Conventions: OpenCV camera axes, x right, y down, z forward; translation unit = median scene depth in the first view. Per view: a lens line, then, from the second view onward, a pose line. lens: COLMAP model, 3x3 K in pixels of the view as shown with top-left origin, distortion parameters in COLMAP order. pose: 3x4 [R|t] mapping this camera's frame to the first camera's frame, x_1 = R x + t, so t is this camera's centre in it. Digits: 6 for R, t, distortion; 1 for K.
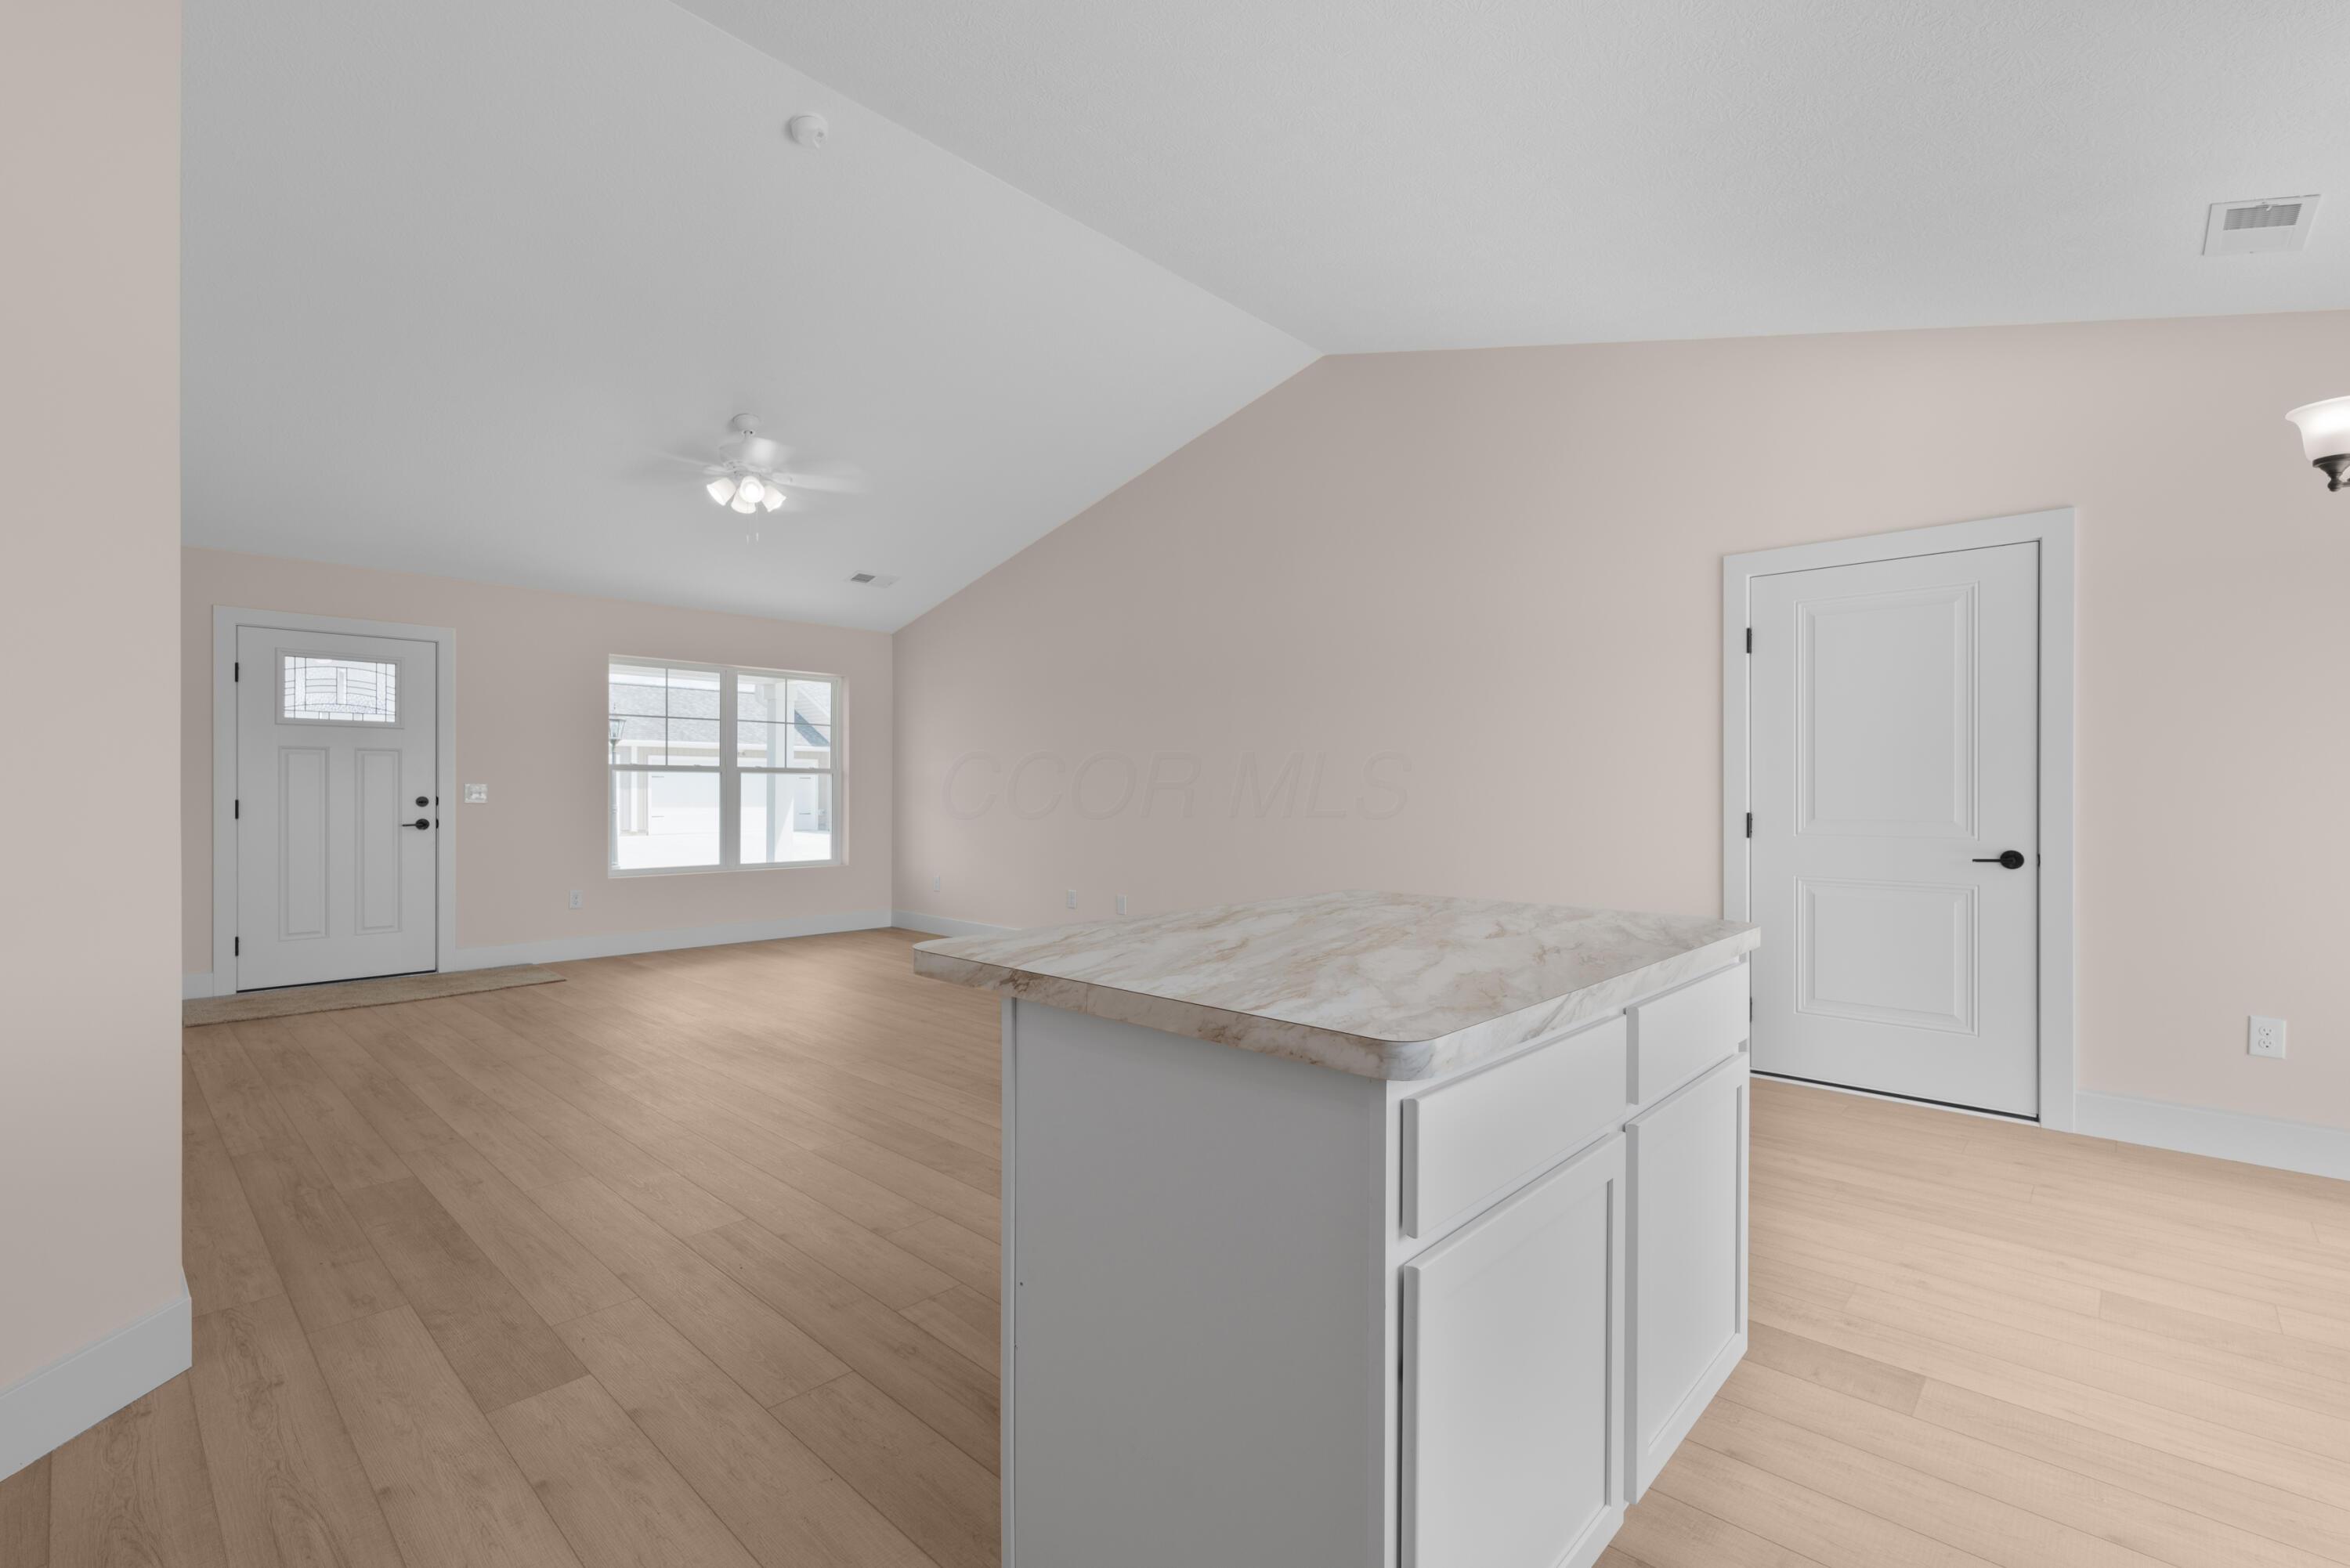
lens RADIAL K [[1038.6, 0, 1175.9], [0, 1038.6, 787.4], [0, 0, 1]] dist [0.000864, 0.000080]
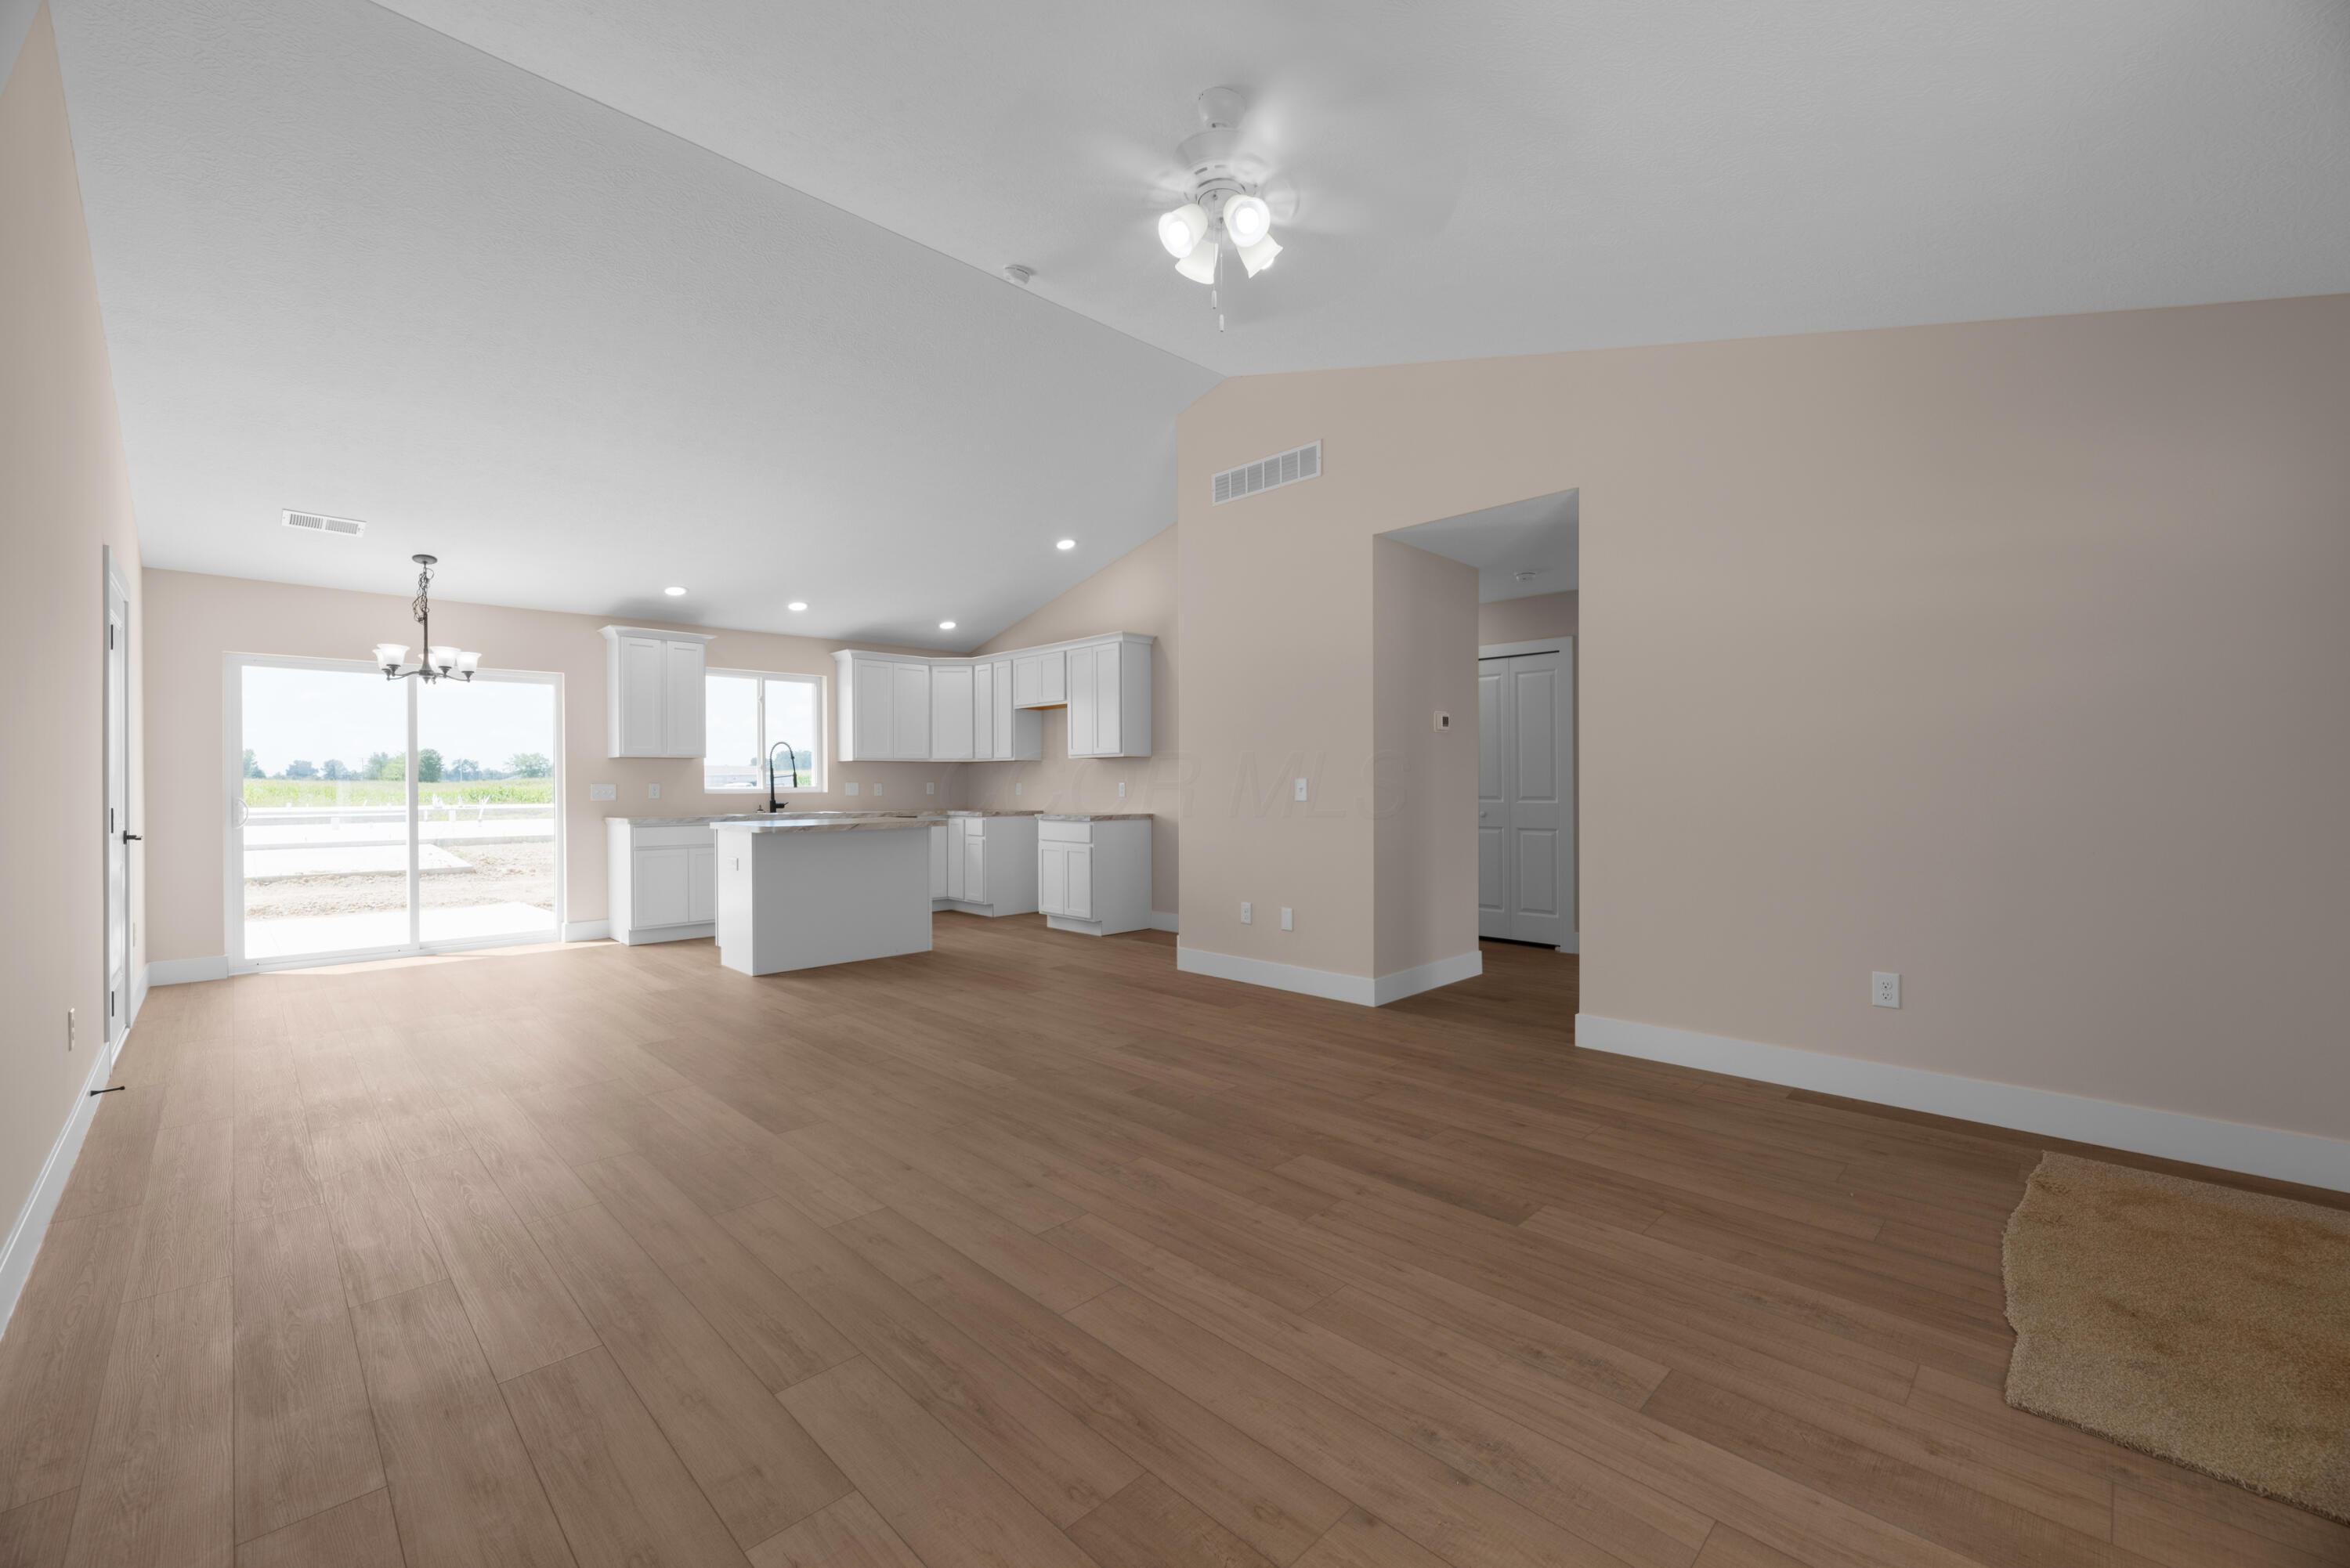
lens RADIAL K [[945.7, 0, 1172.1], [0, 945.7, 785.2], [0, 0, 1]] dist [0.001438, -0.000225]
pose [[-0.999348, 0.000369, 0.036092, -0.354194], [0.000450, 0.999997, 0.002223, 0.000231], [-0.036091, 0.002238, -0.999346, 1.310417]]
